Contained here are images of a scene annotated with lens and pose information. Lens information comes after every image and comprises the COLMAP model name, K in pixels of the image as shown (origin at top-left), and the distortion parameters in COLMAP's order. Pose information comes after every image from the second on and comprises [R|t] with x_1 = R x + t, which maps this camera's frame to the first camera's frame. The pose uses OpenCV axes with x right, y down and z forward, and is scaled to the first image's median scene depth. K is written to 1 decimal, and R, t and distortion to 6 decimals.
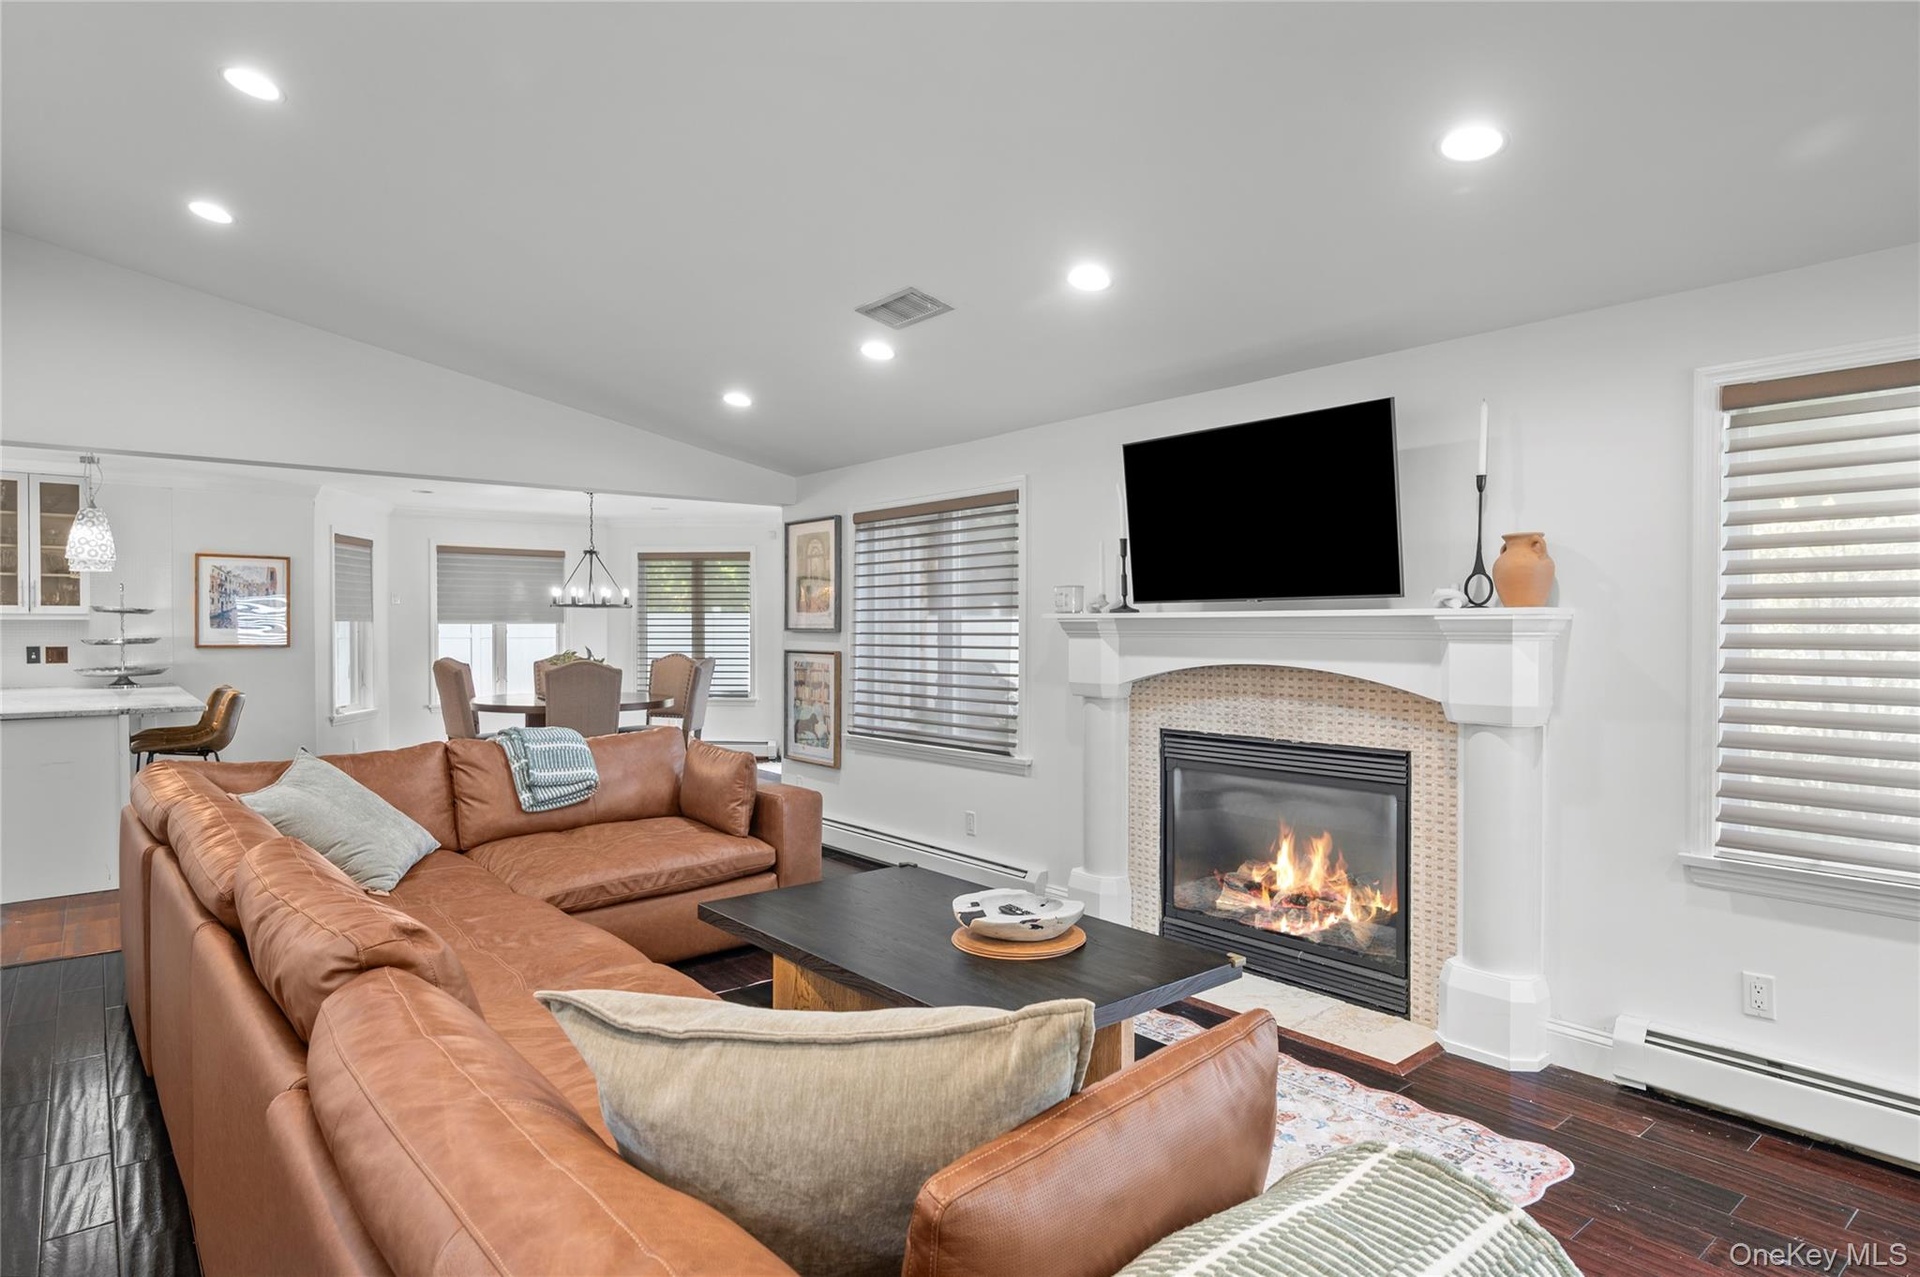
lens RADIAL K [[1055.5, 0, 963.4], [0, 1055.5, 637.3], [0, 0, 1]] dist [-0.000072, -0.000576]
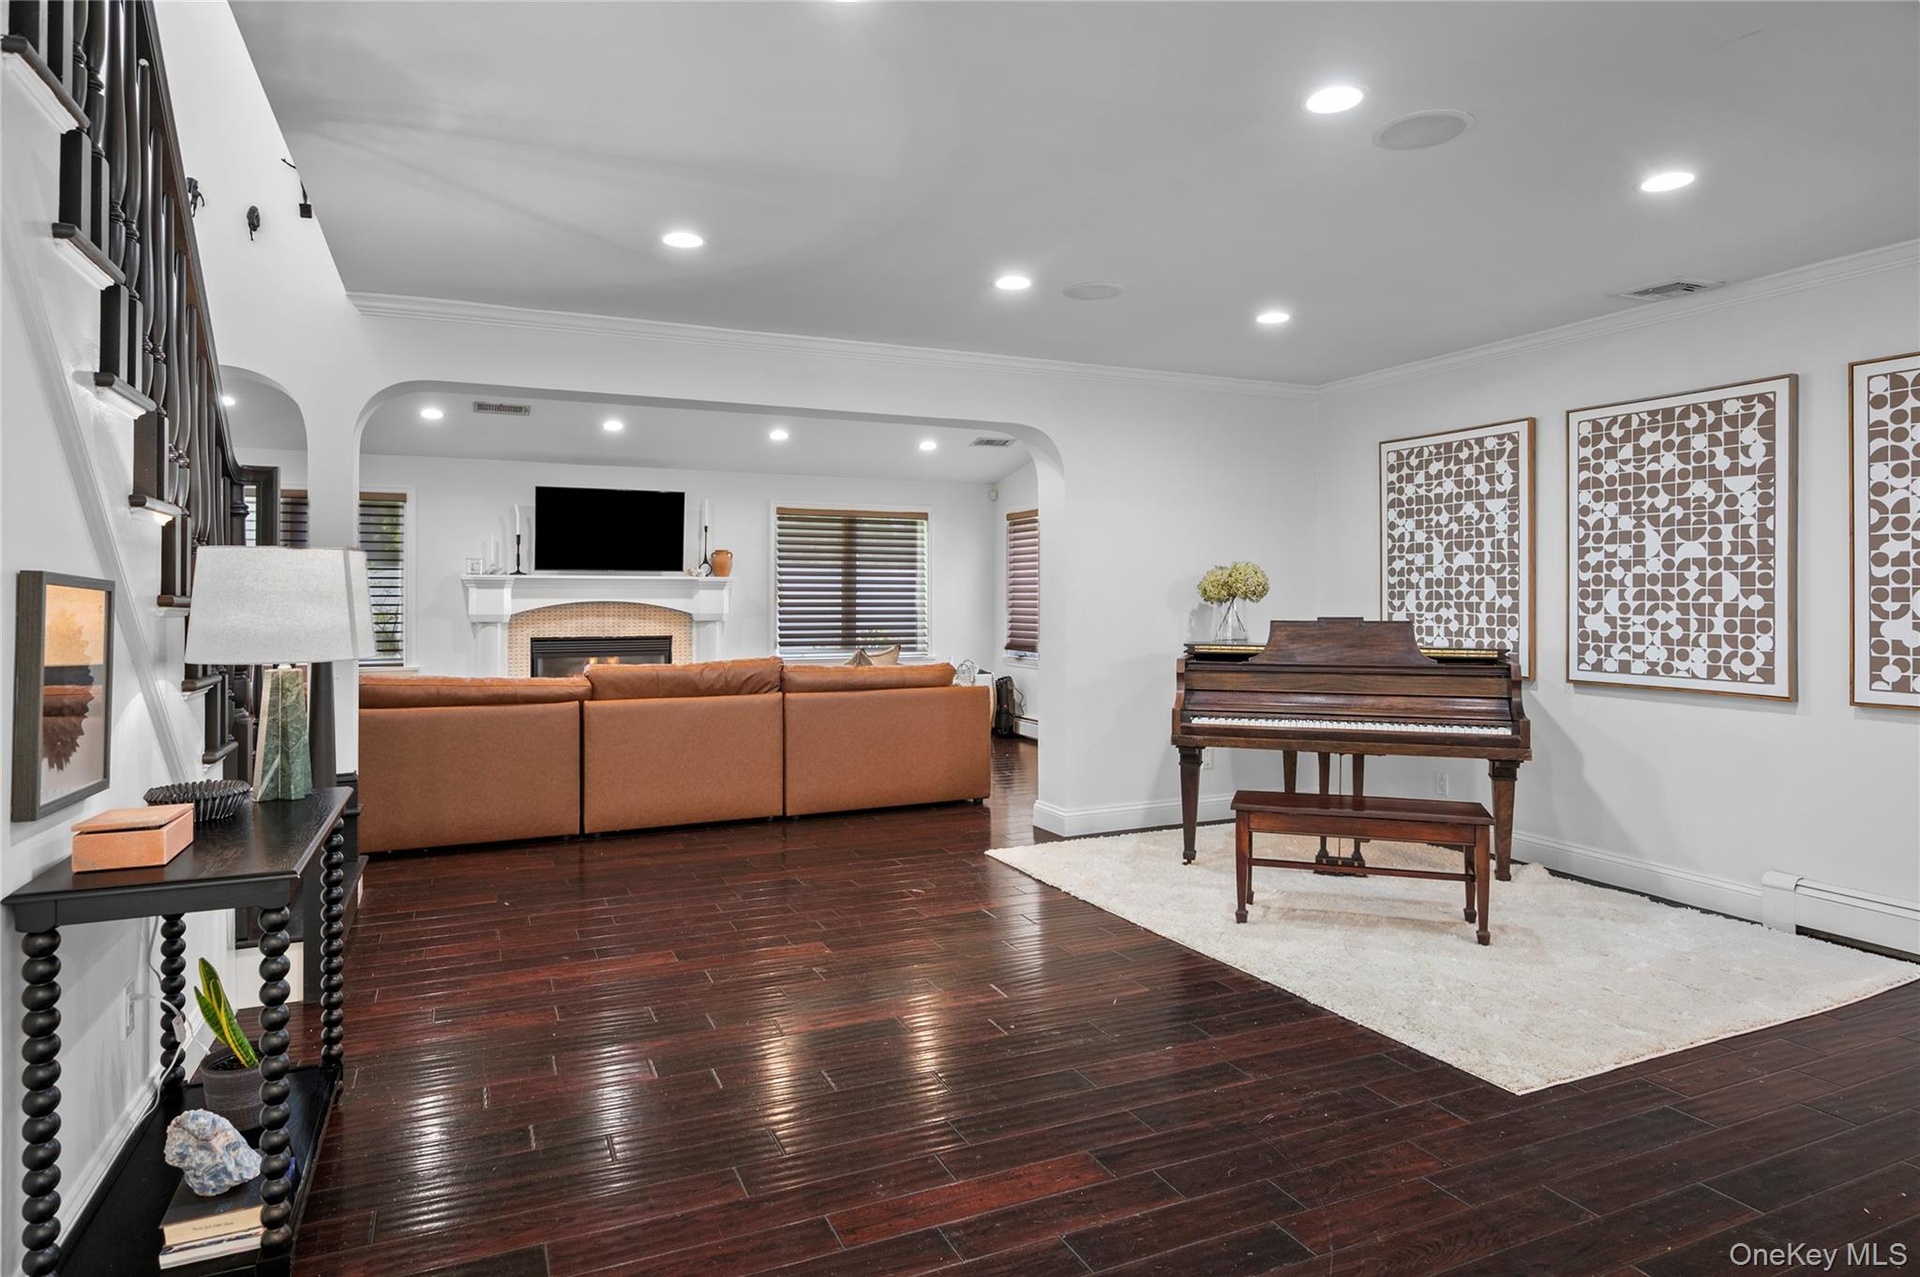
lens RADIAL K [[1084.1, 0, 947.6], [0, 1084.1, 581.9], [0, 0, 1]] dist [0.004775, 0.000145]
pose [[0.269016, 0.014435, 0.963028, -1.466696], [0.008958, 0.999807, -0.017489, 0.028328], [-0.963094, 0.013332, 0.268835, -0.224745]]
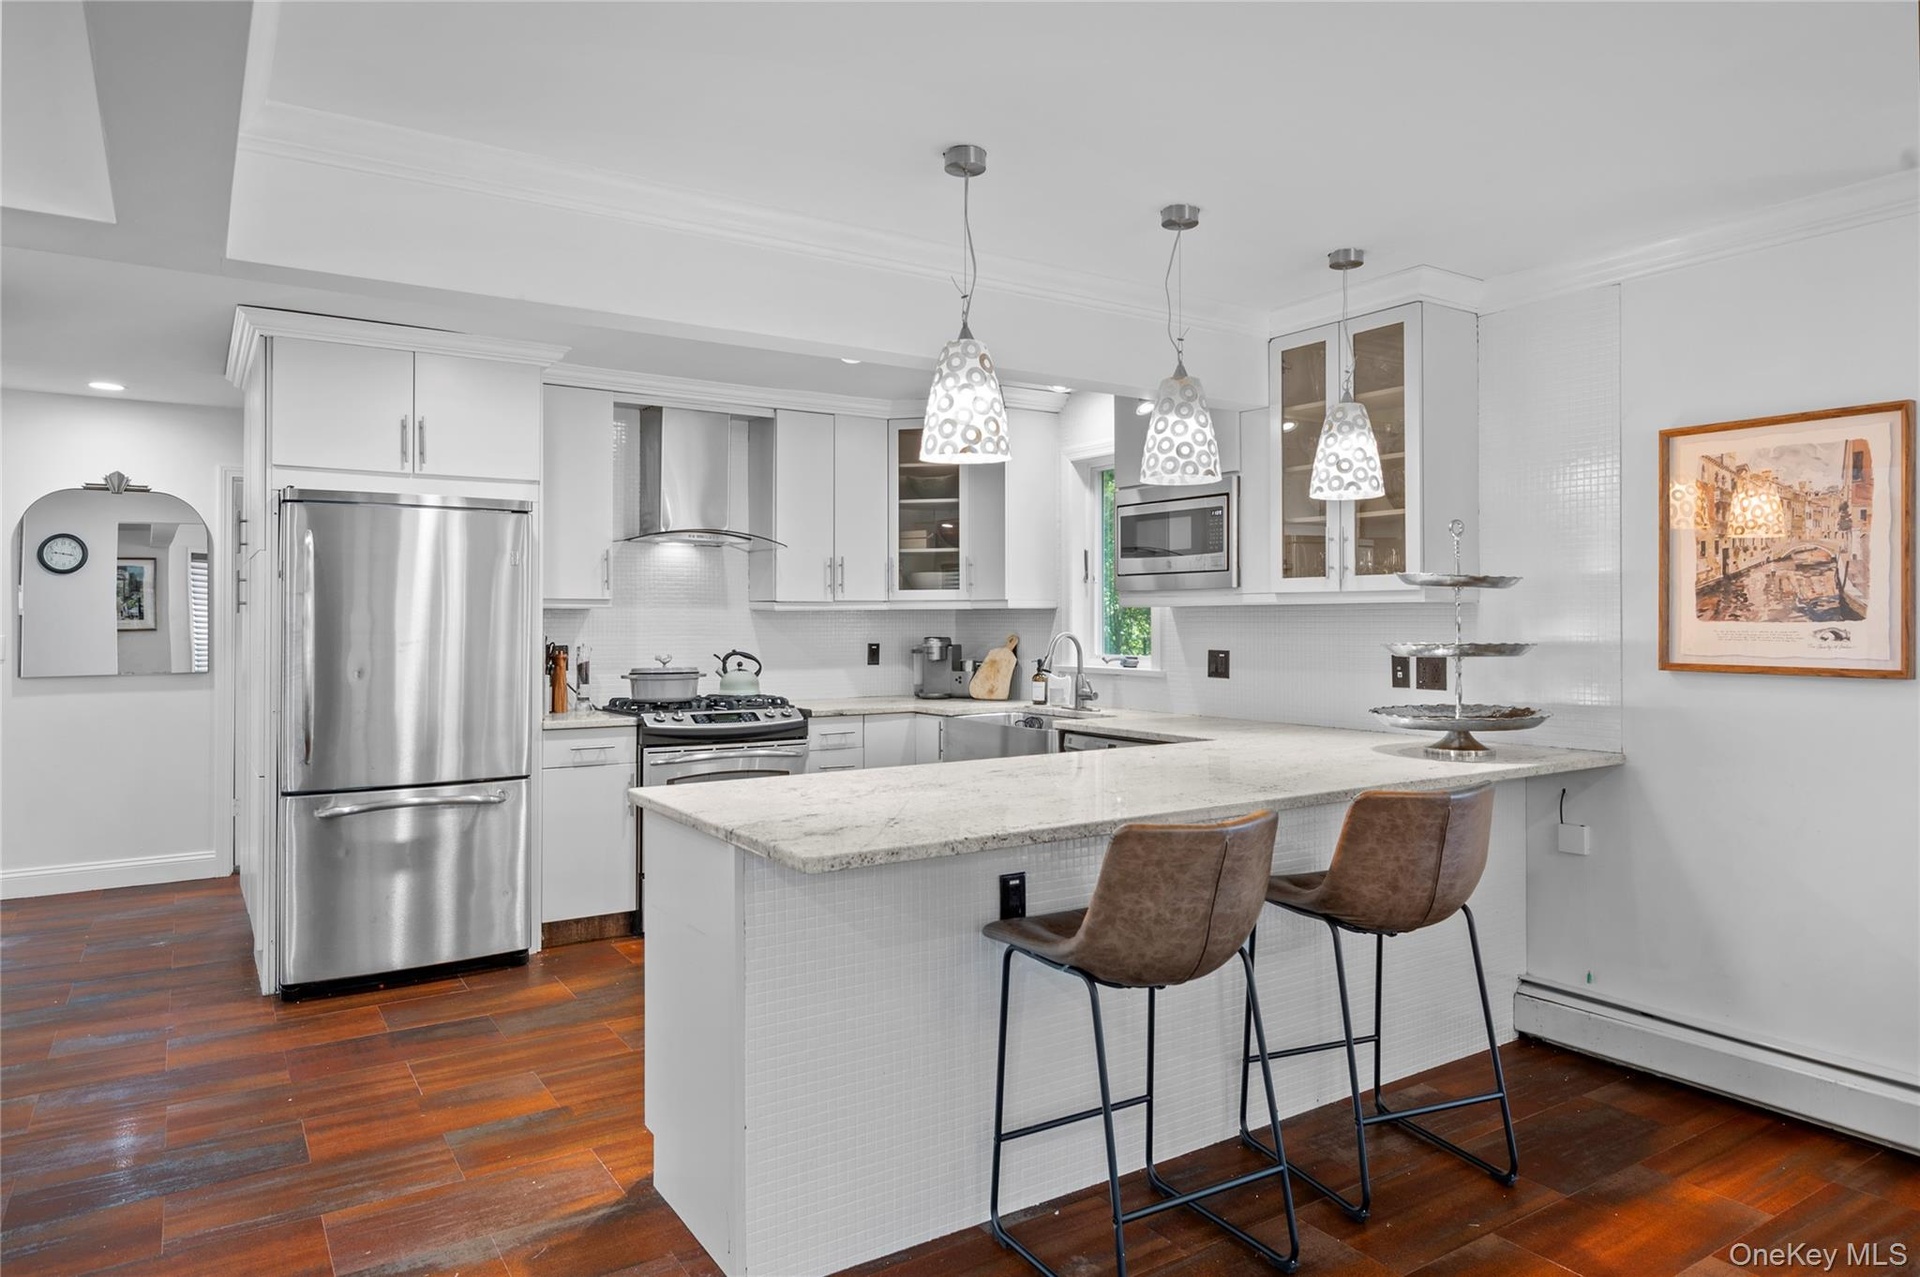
lens RADIAL K [[1175.1, 0, 956.2], [0, 1175.1, 610.0], [0, 0, 1]] dist [0.000265, -0.000562]
pose [[-0.108995, -0.008683, -0.994004, -0.457576], [-0.010046, 0.999920, -0.007634, -0.011322], [0.993991, 0.009154, -0.109074, 1.372768]]
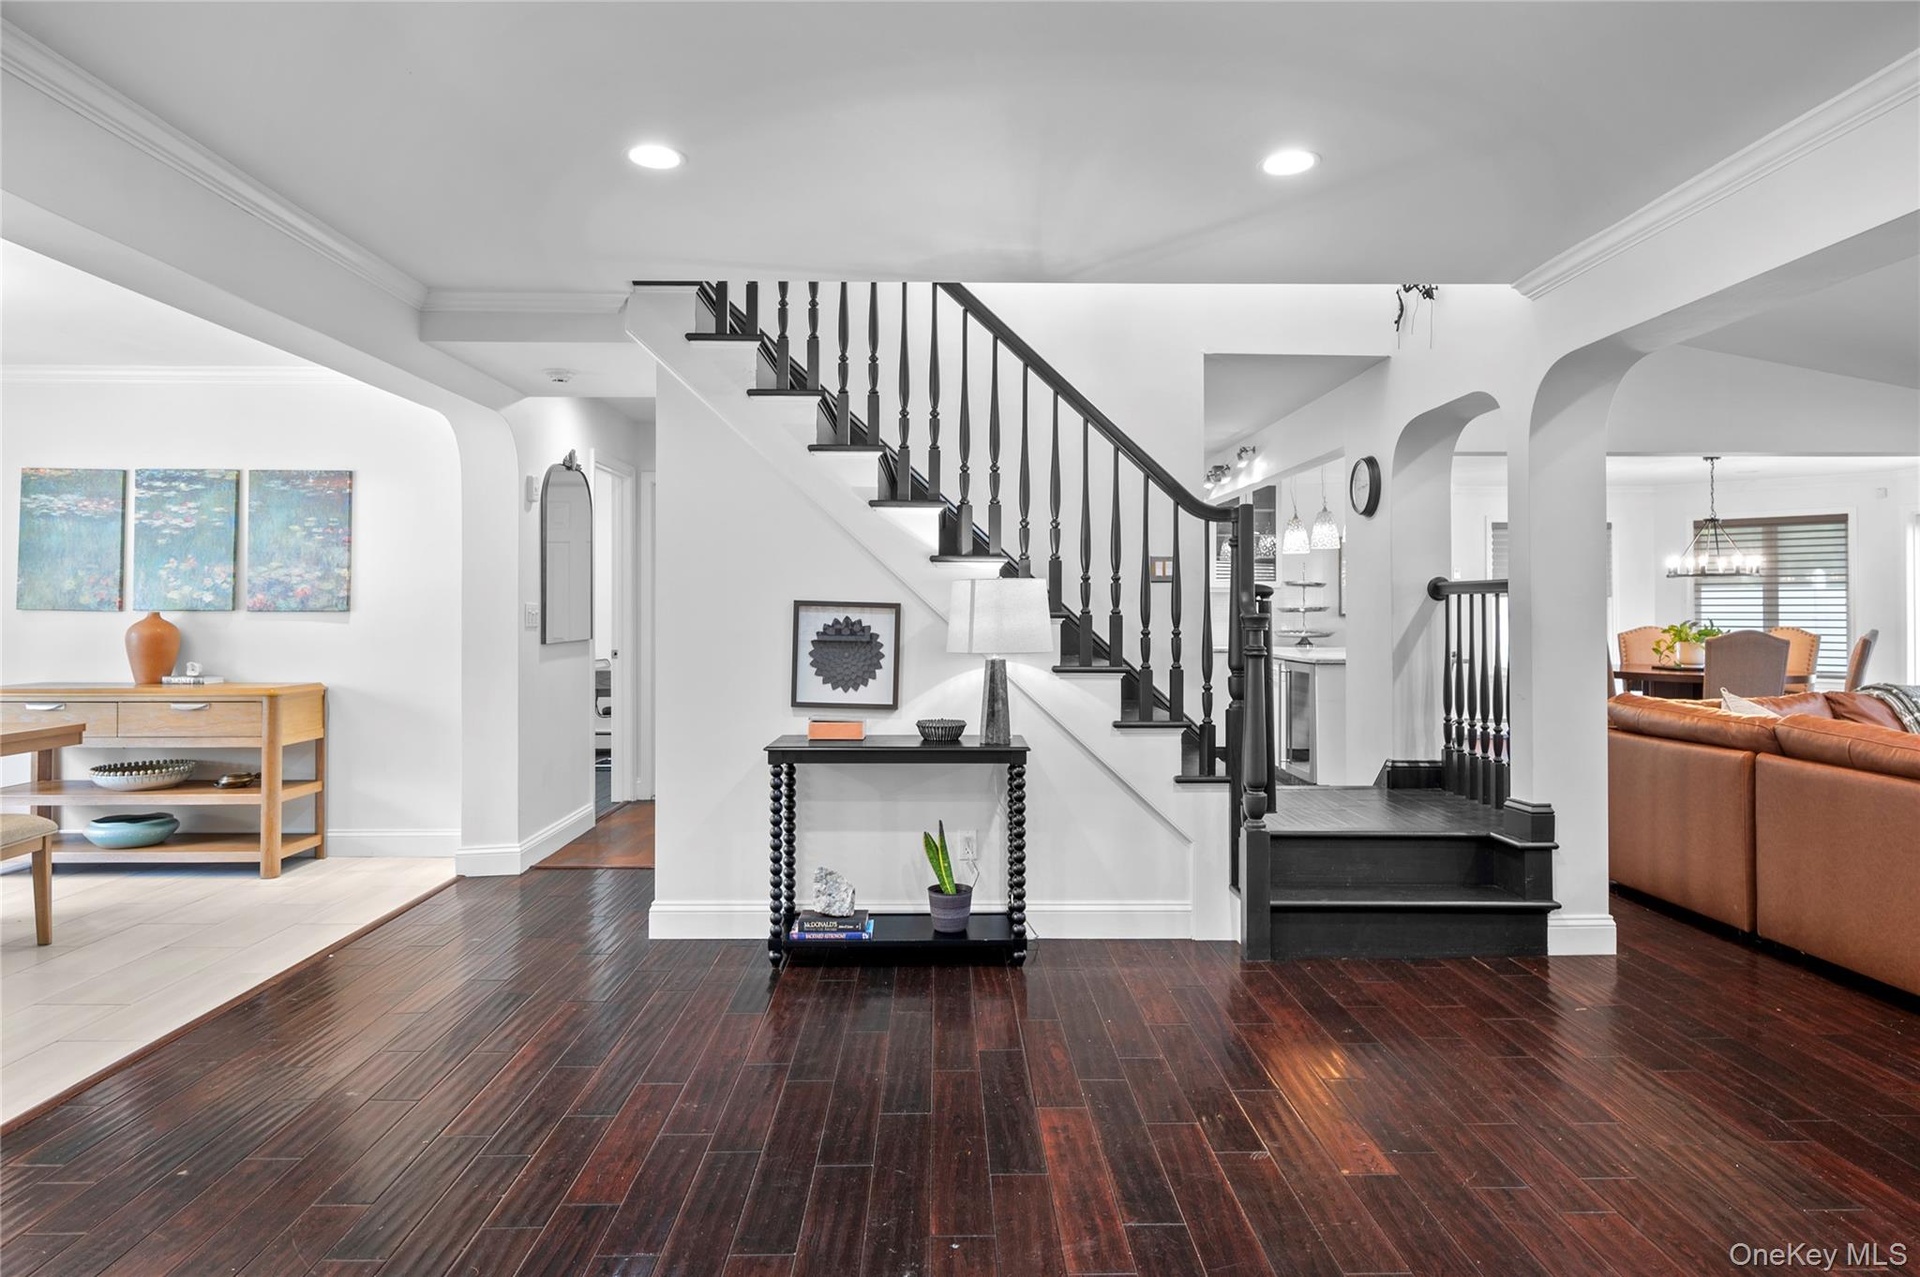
lens RADIAL K [[1130.7, 0, 951.7], [0, 1130.7, 600.6], [0, 0, 1]] dist [-0.005348, -0.000221]
pose [[0.776597, -0.004383, -0.629982, -0.463056], [-0.007504, 0.999841, -0.016206, 0.029430], [0.629953, 0.017313, 0.776440, -0.466134]]
